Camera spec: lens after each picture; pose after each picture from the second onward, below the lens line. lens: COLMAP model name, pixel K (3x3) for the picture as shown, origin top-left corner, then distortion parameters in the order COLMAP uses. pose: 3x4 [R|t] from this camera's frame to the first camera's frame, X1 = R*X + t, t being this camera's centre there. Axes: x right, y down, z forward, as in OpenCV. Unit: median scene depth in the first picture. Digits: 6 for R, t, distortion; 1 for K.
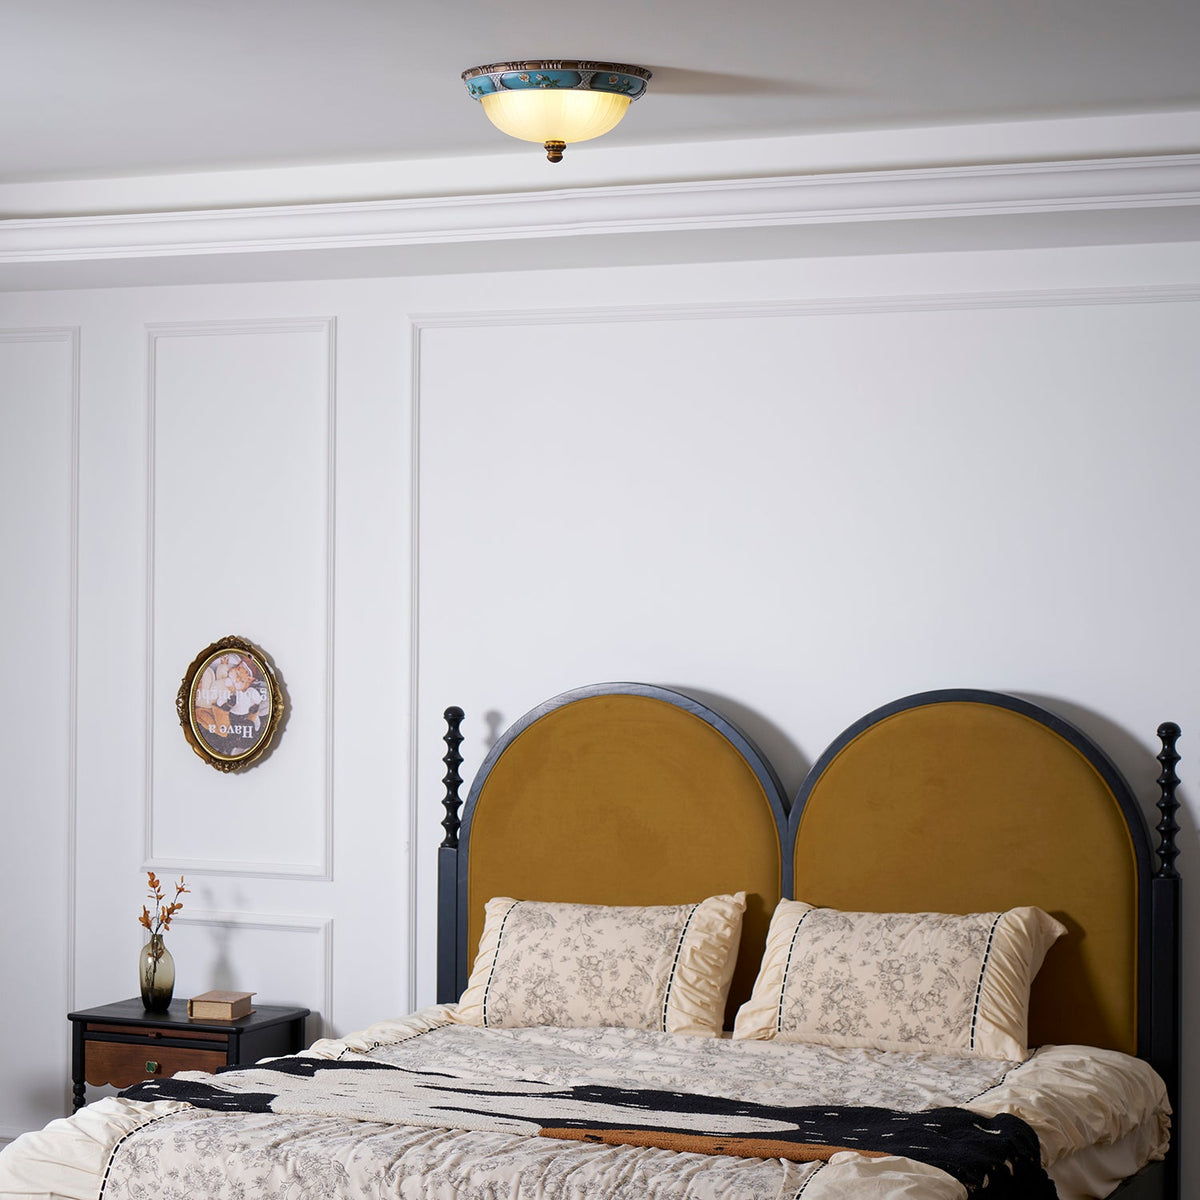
lens RADIAL K [[3061.2, 0, 377.9], [0, 3061.2, 598.7], [0, 0, 1]] dist [-0.037104, 0.257049]
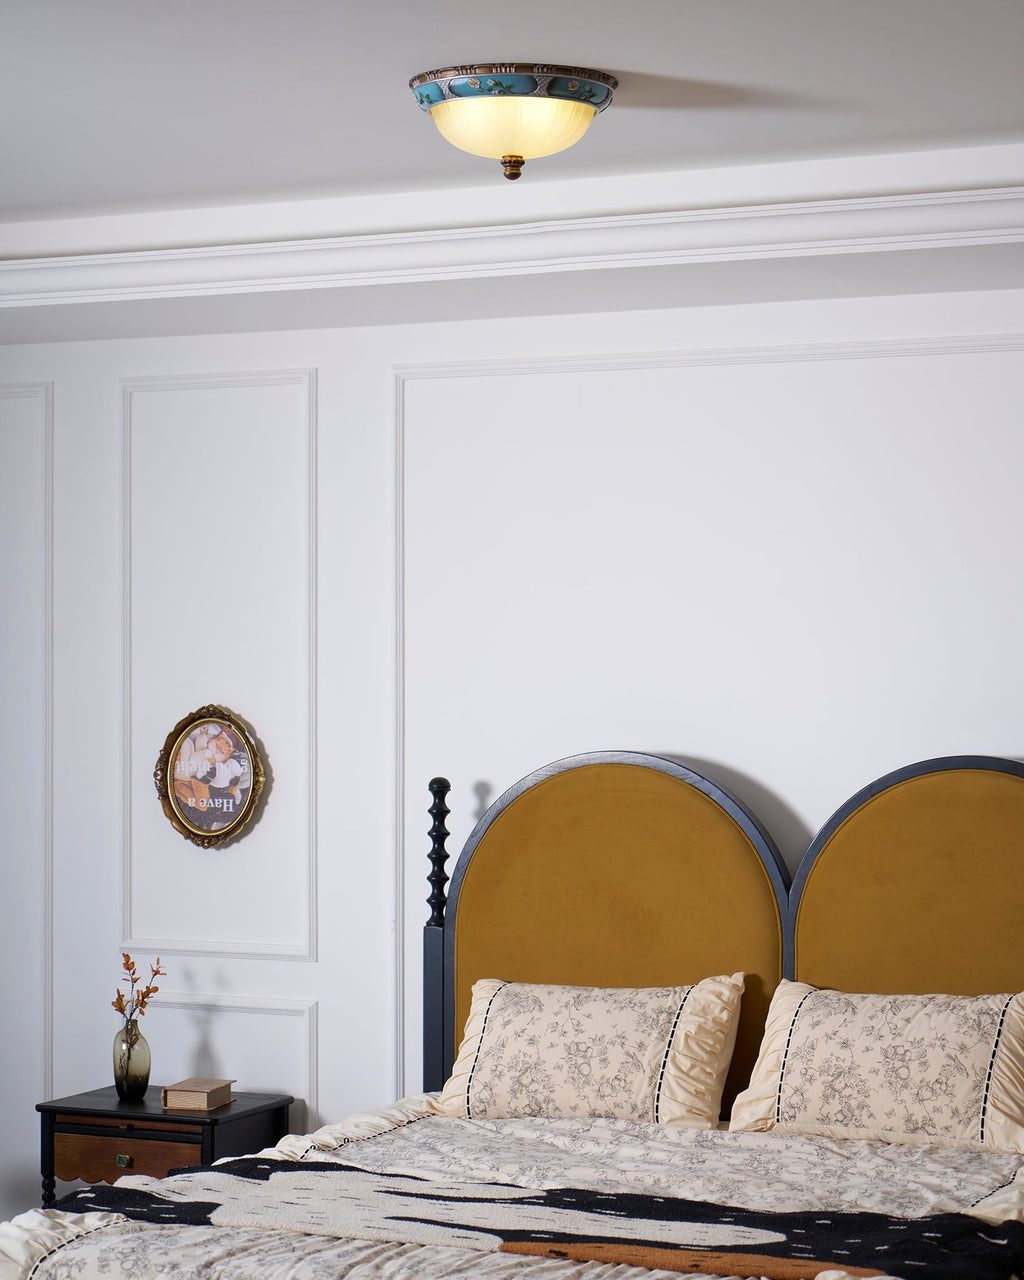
lens RADIAL K [[2873.4, 0, 511.8], [0, 2873.4, 688.5], [0, 0, 1]] dist [-0.000823, 0.312040]
pose [[0.999810, -0.006276, 0.018437, 0.032894], [0.006181, 0.999967, 0.005254, 0.003276], [-0.018469, -0.005139, 0.999816, 0.116382]]
